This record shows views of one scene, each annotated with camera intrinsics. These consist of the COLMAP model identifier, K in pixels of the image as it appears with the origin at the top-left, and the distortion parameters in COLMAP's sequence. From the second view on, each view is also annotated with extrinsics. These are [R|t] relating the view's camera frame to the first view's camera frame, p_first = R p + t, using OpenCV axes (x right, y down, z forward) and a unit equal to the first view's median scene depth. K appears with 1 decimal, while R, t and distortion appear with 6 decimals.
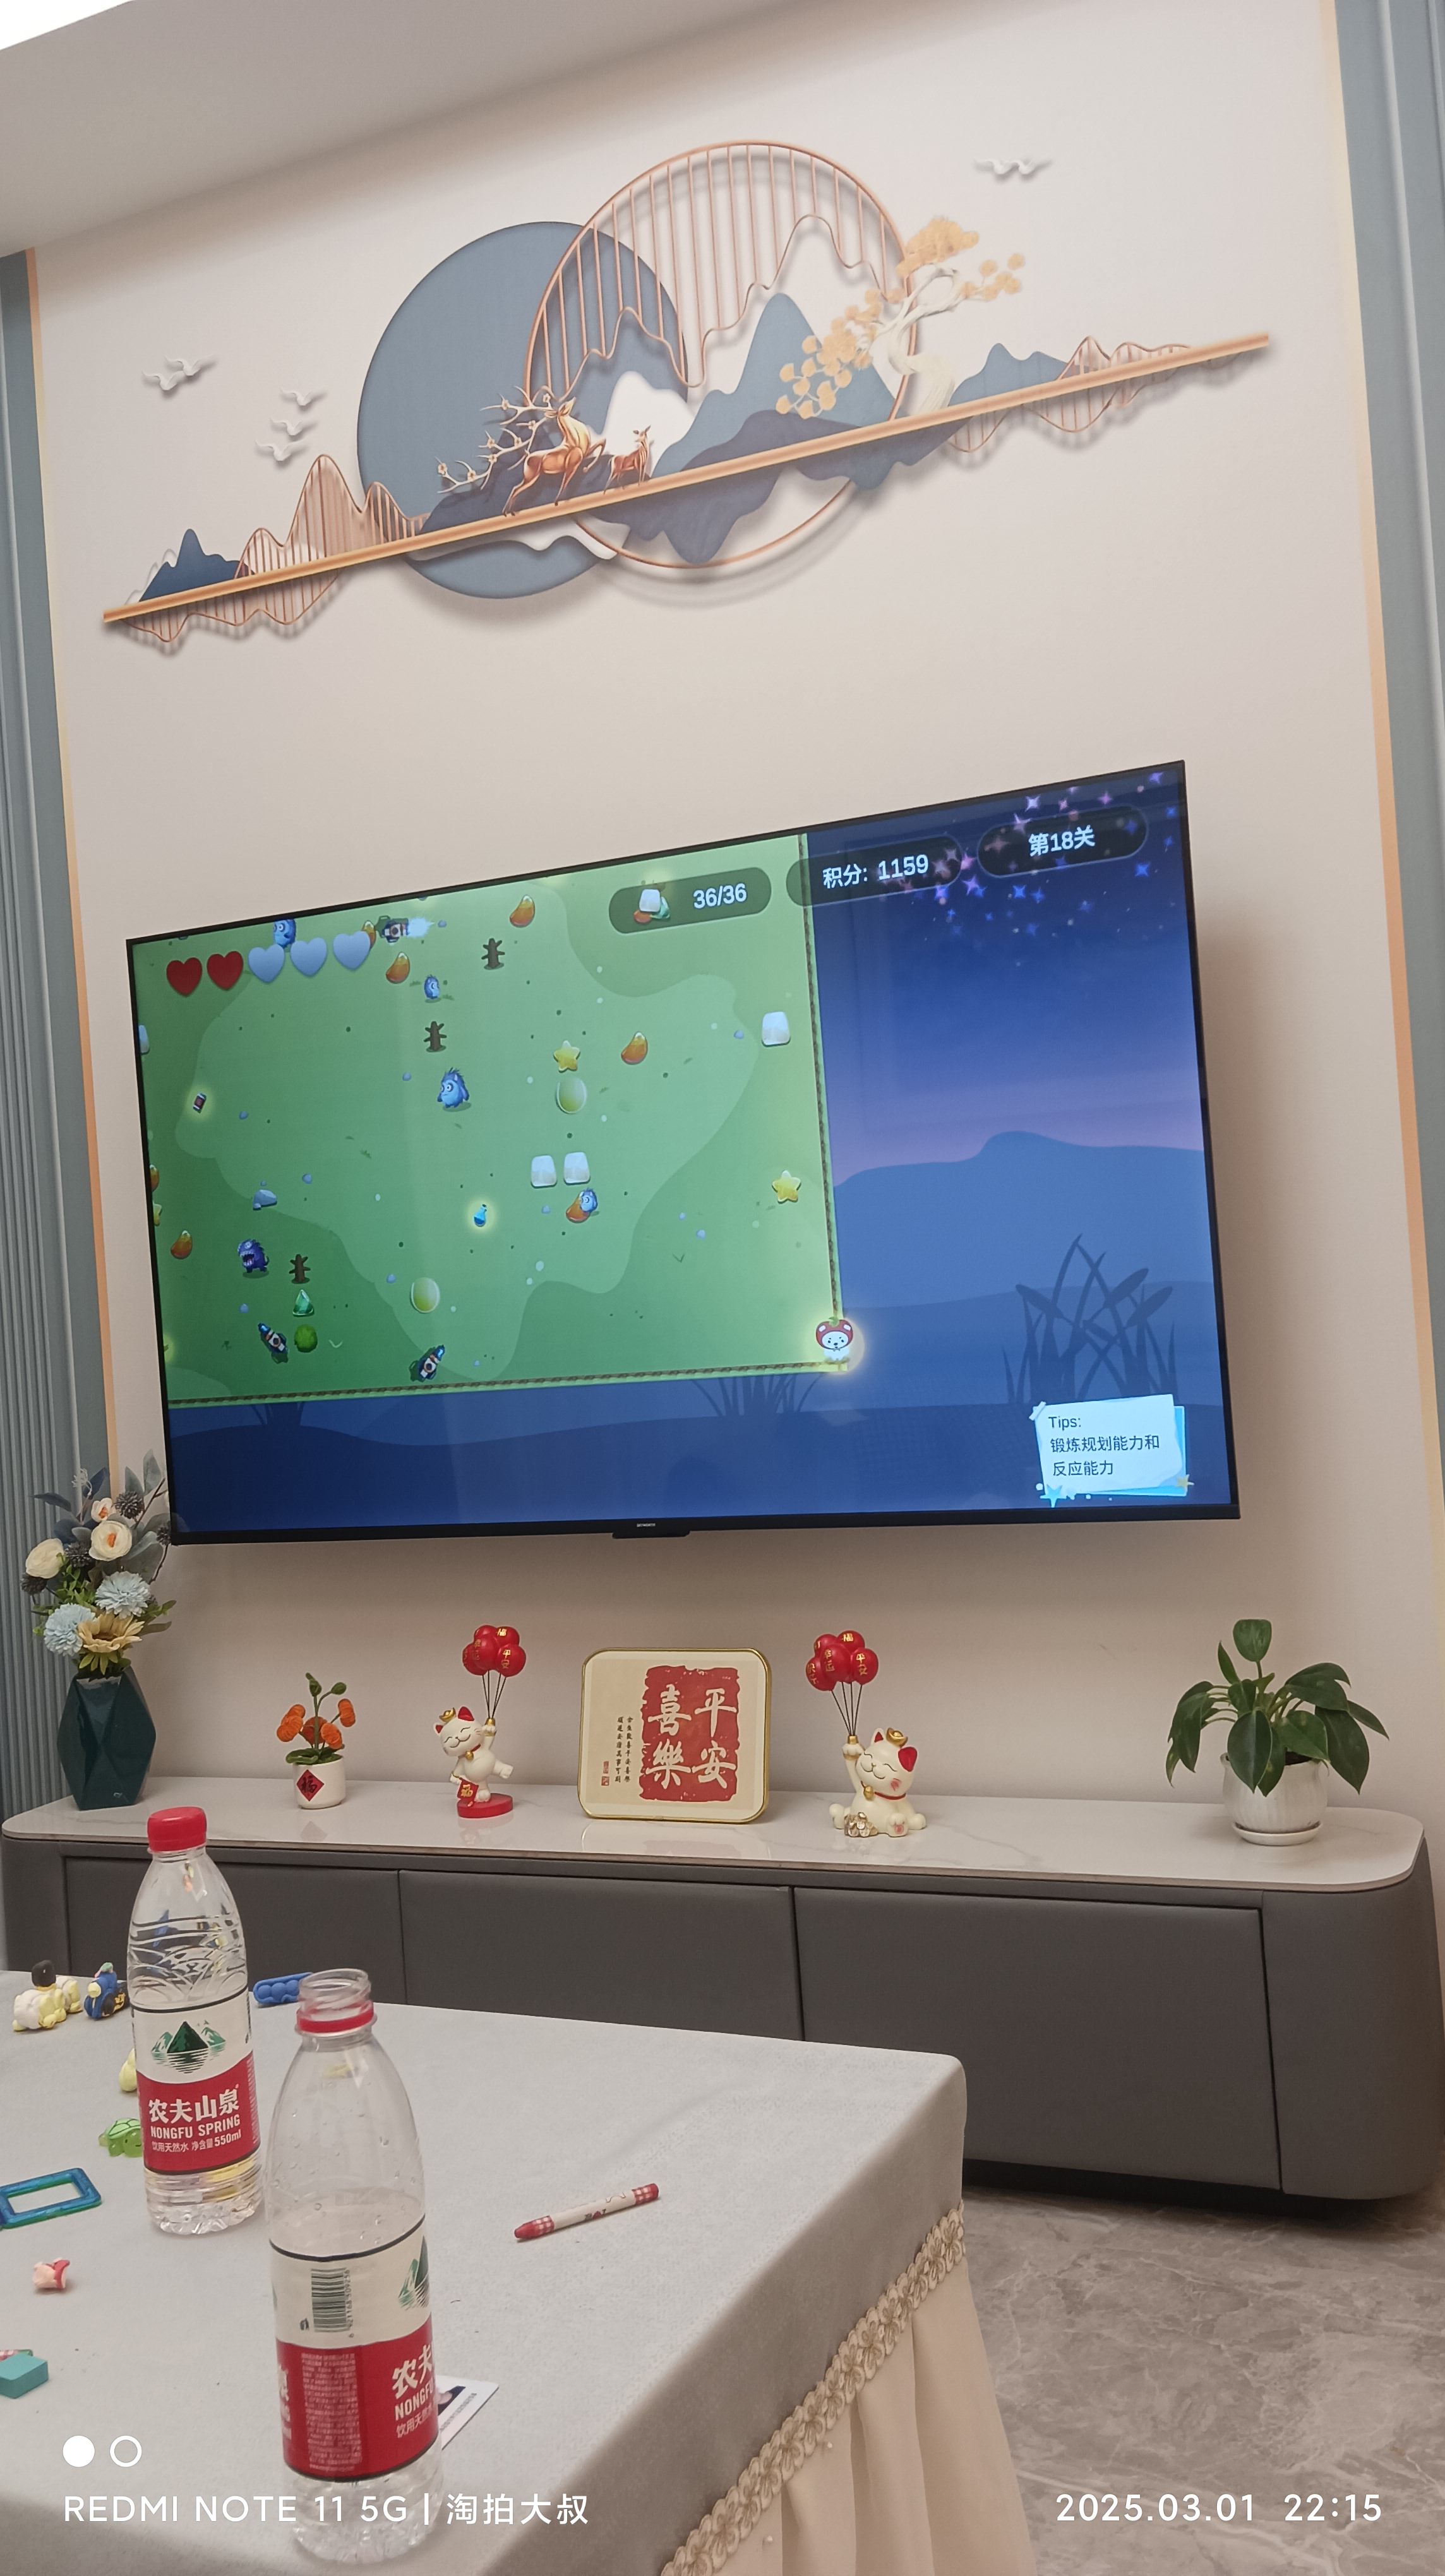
lens RADIAL K [[2133.6, 0, 717.8], [0, 2133.6, 1279.9], [0, 0, 1]] dist [0.041880, -0.002305]
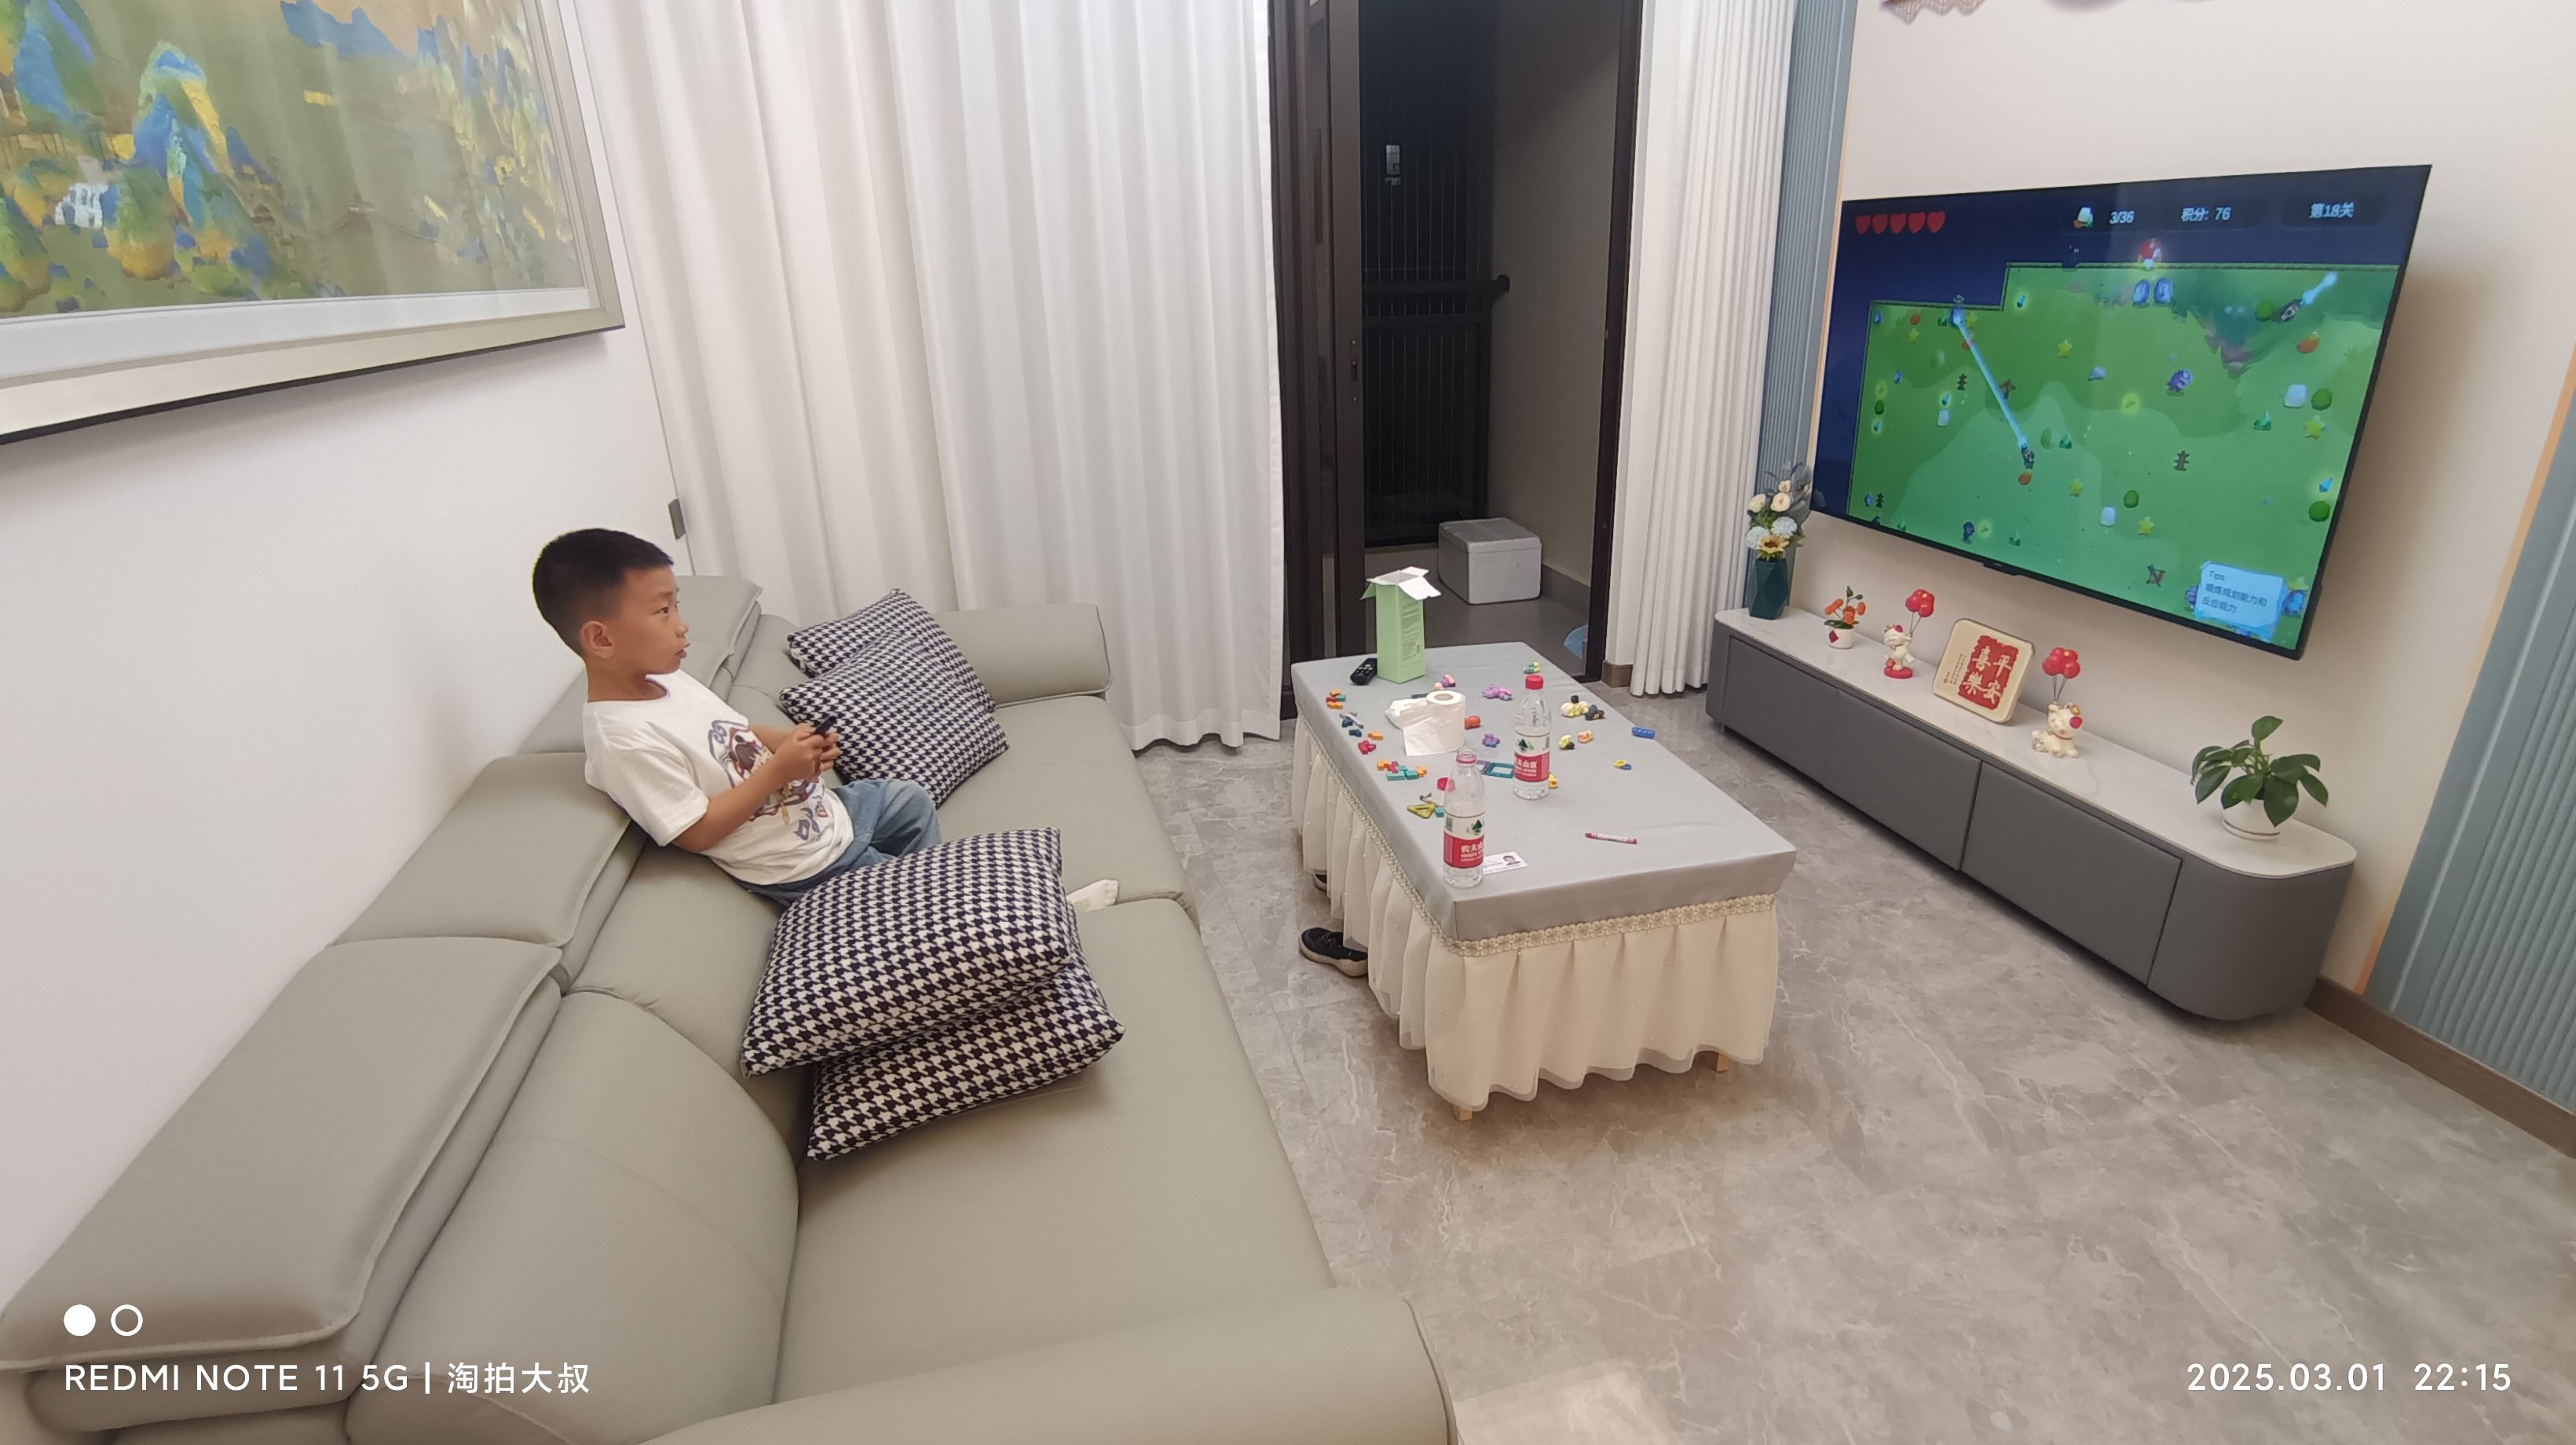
lens RADIAL K [[1214.9, 0, 1290.3], [0, 1214.9, 742.3], [0, 0, 1]] dist [-0.005088, -0.000326]
pose [[0.616673, 0.345402, -0.707398, 0.392092], [-0.000526, 0.898784, 0.438392, -0.214277], [0.787219, -0.269972, 0.554438, -0.142768]]
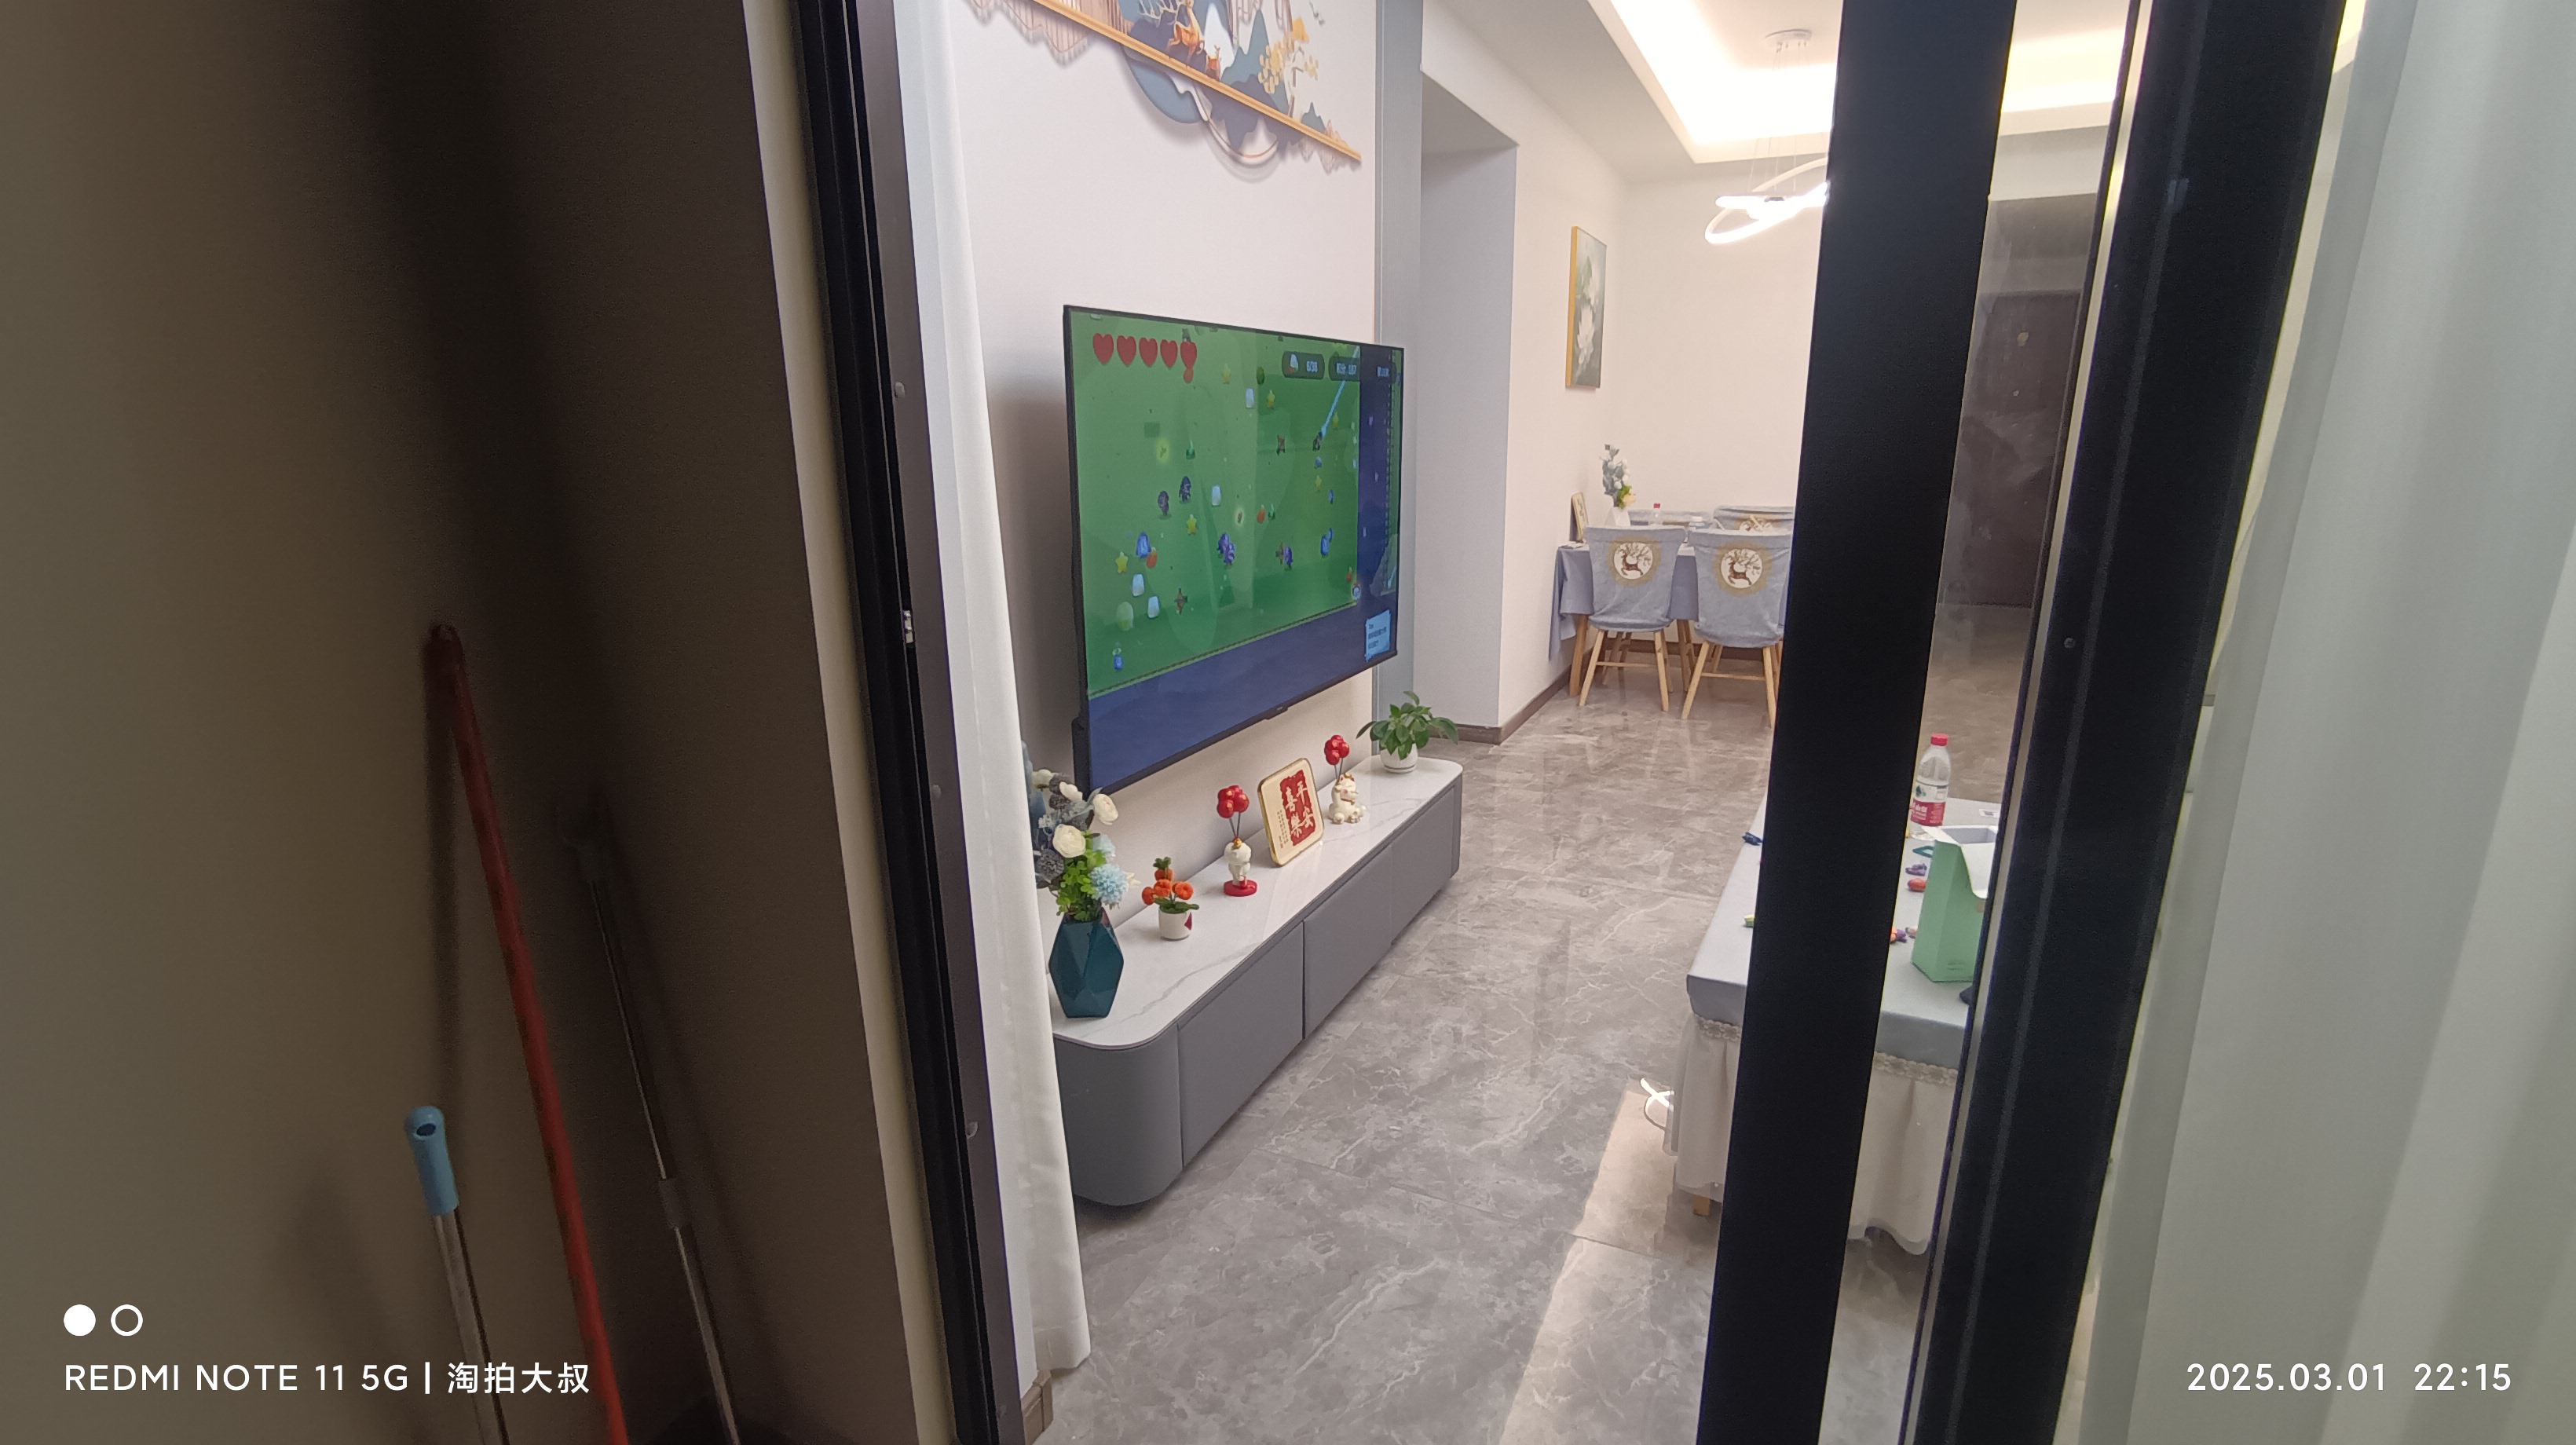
lens RADIAL K [[1214.9, 0, 1280.8], [0, 1214.9, 727.2], [0, 0, 1]] dist [-0.005088, -0.000326]
pose [[0.024518, -0.178496, 0.983635, -1.058387], [0.001180, 0.983935, 0.178521, -0.055946], [-0.999699, -0.003216, 0.024335, 0.957745]]
